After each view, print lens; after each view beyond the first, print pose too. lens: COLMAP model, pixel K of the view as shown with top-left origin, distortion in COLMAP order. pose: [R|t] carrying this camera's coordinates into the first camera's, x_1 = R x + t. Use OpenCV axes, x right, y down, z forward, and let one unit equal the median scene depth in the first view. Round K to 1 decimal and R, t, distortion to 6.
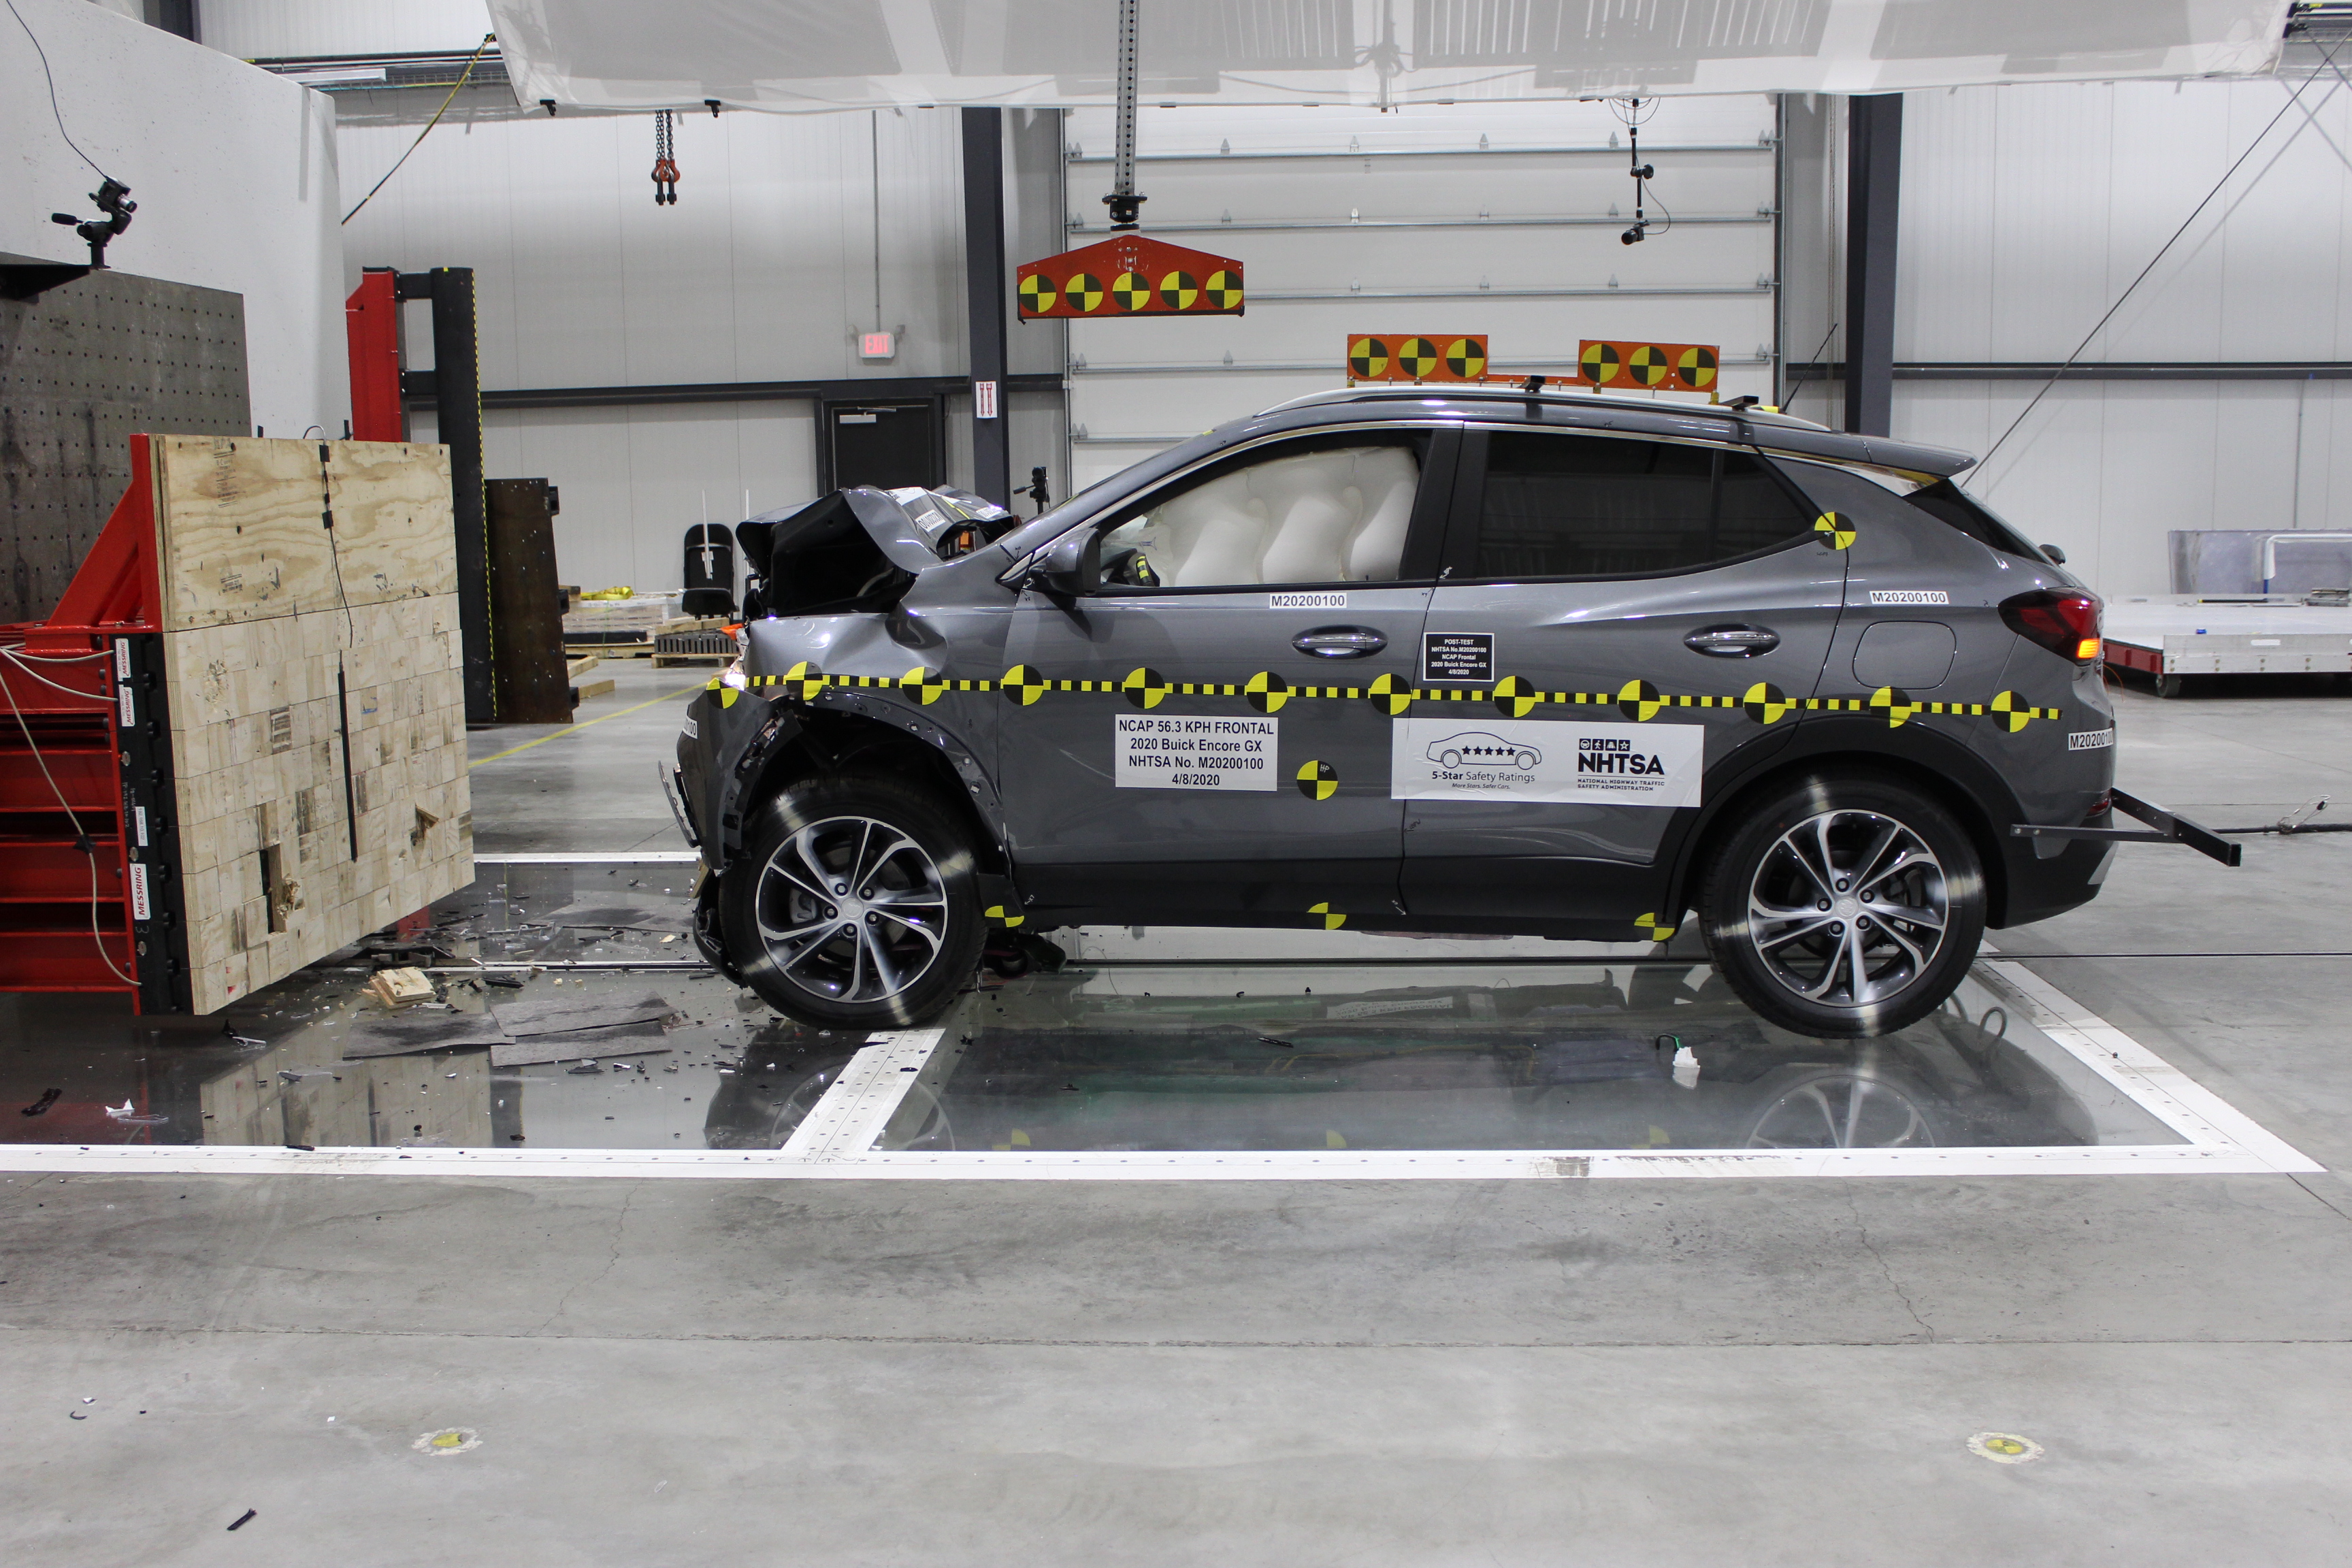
lens RADIAL K [[2244.4, 0, 1175.1], [0, 2244.4, 856.0], [0, 0, 1]] dist [-0.129442, 0.111167]
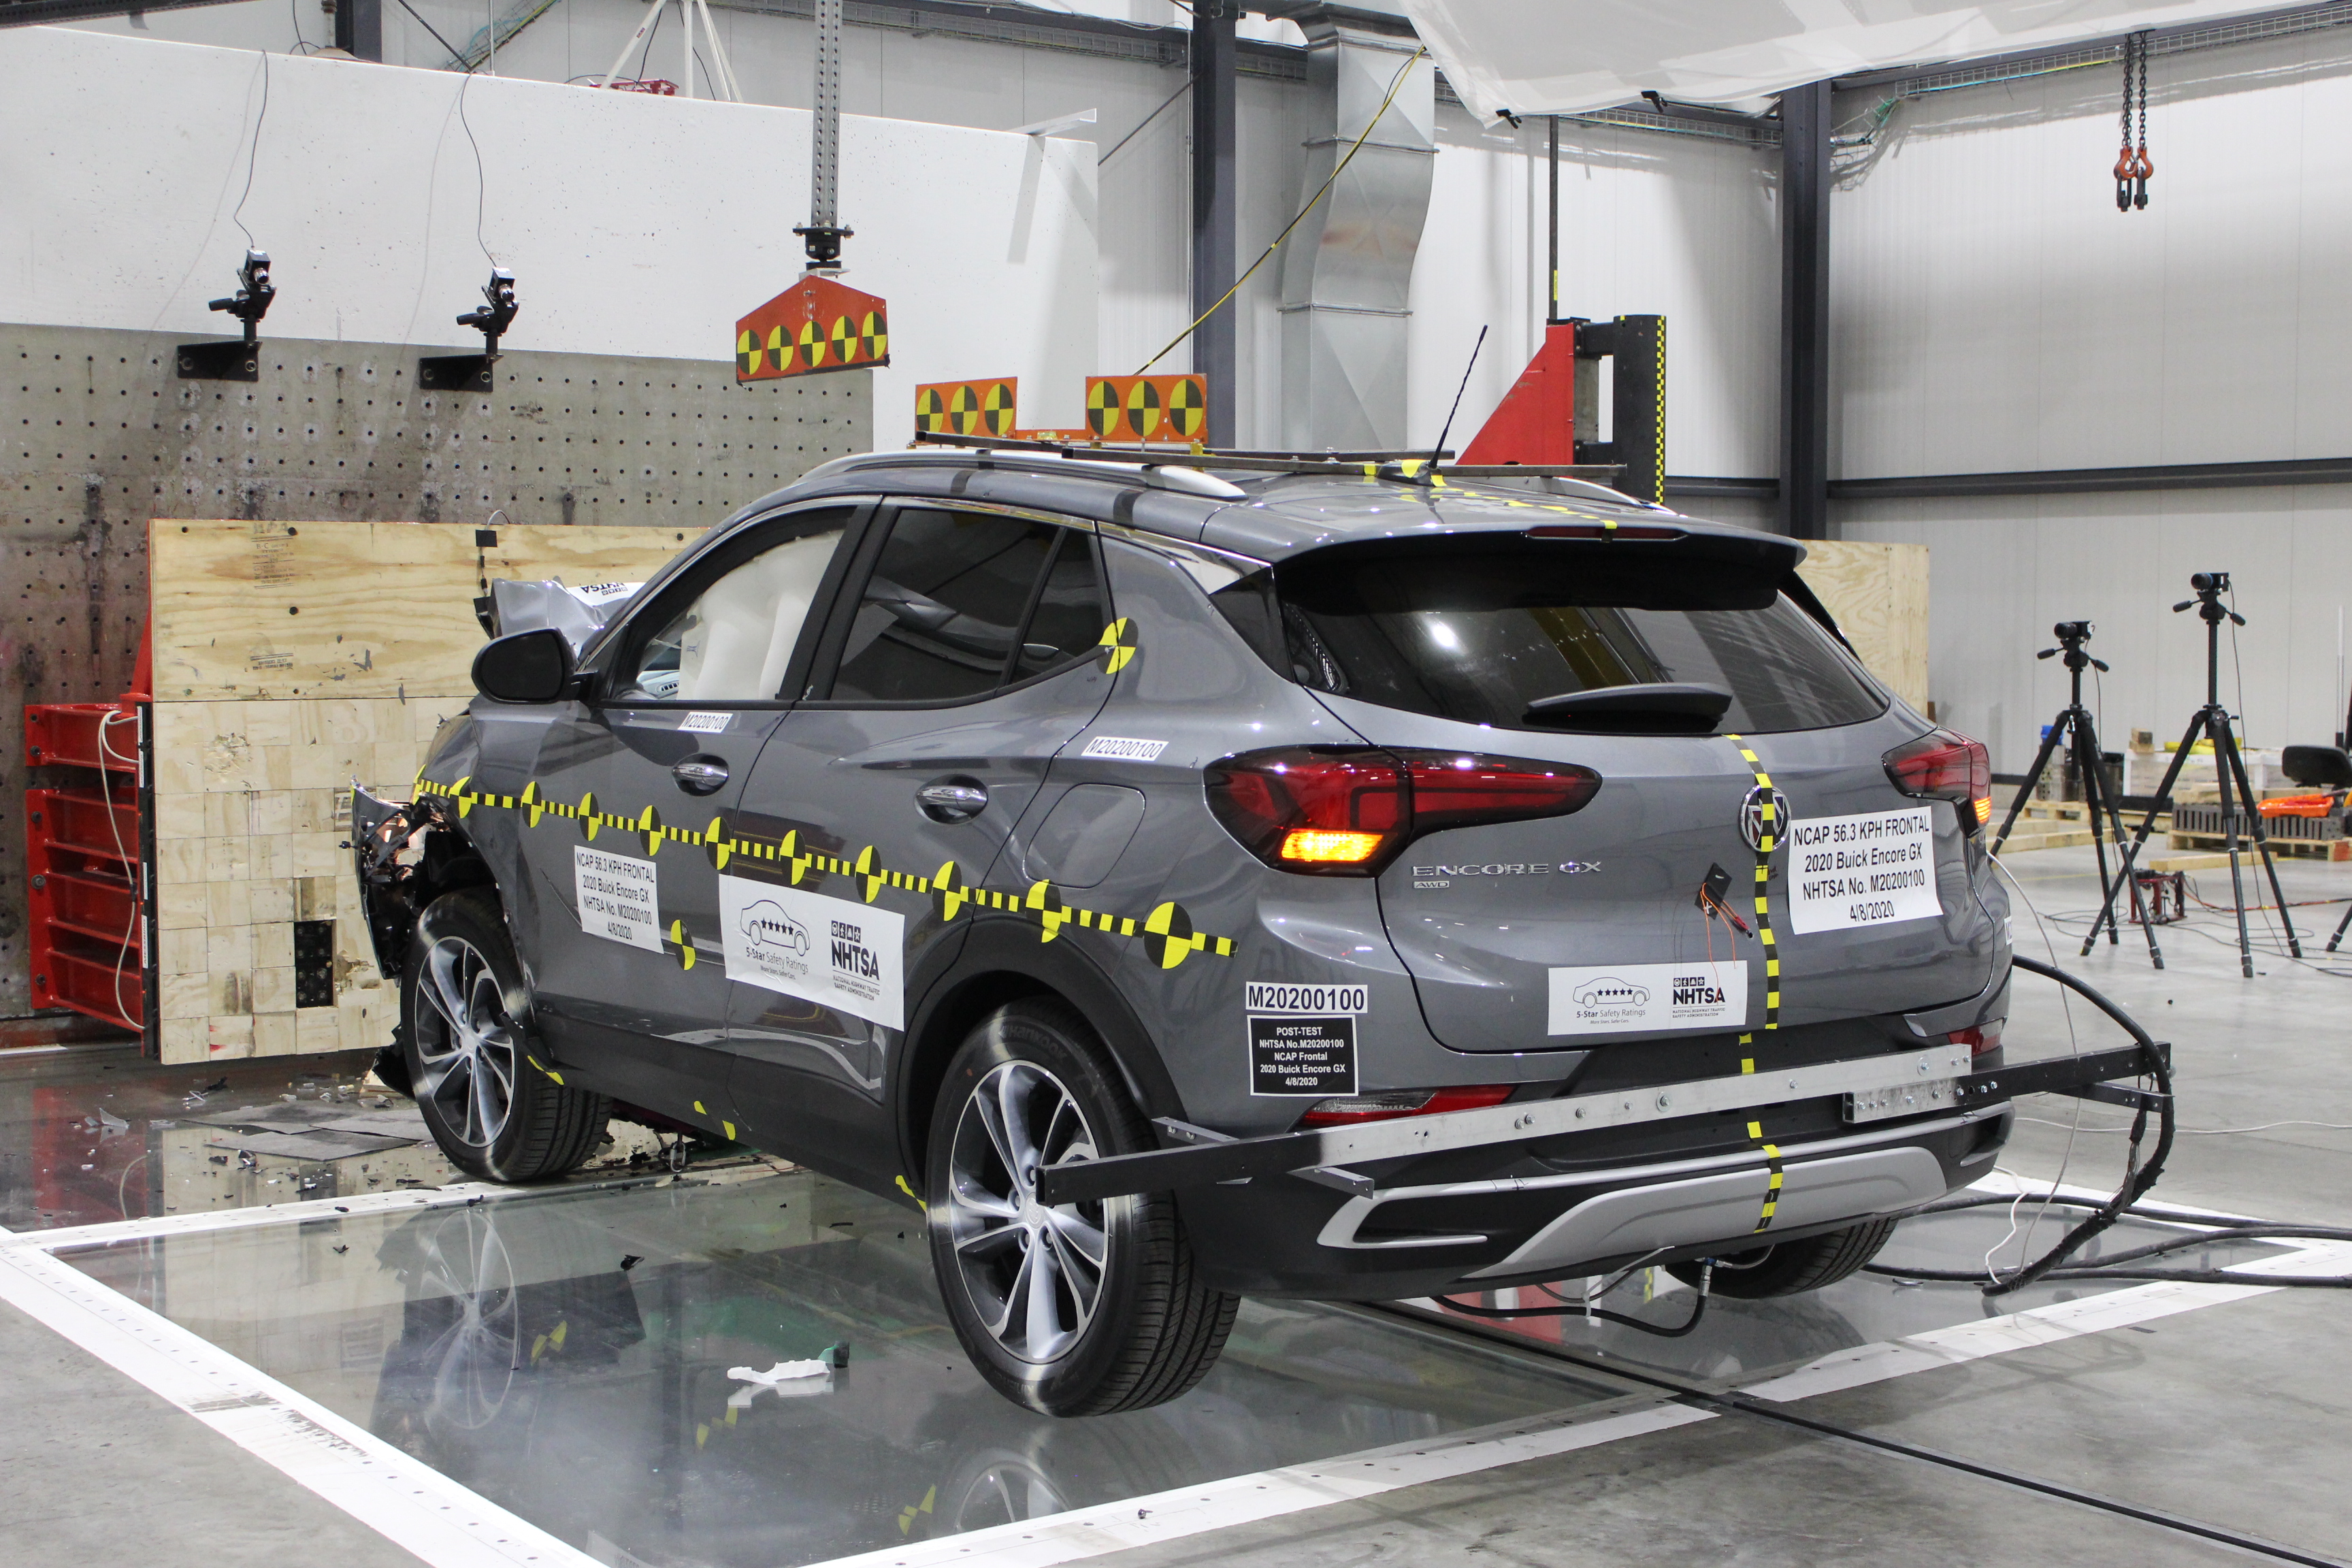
lens RADIAL K [[3050.6, 0, 1176.7], [0, 3050.6, 854.9], [0, 0, 1]] dist [-0.070857, 0.030856]
pose [[0.641089, 0.075612, -0.763733, 1.005589], [-0.137801, 0.990303, -0.017629, -0.070937], [0.754994, 0.116545, 0.645292, 0.430002]]
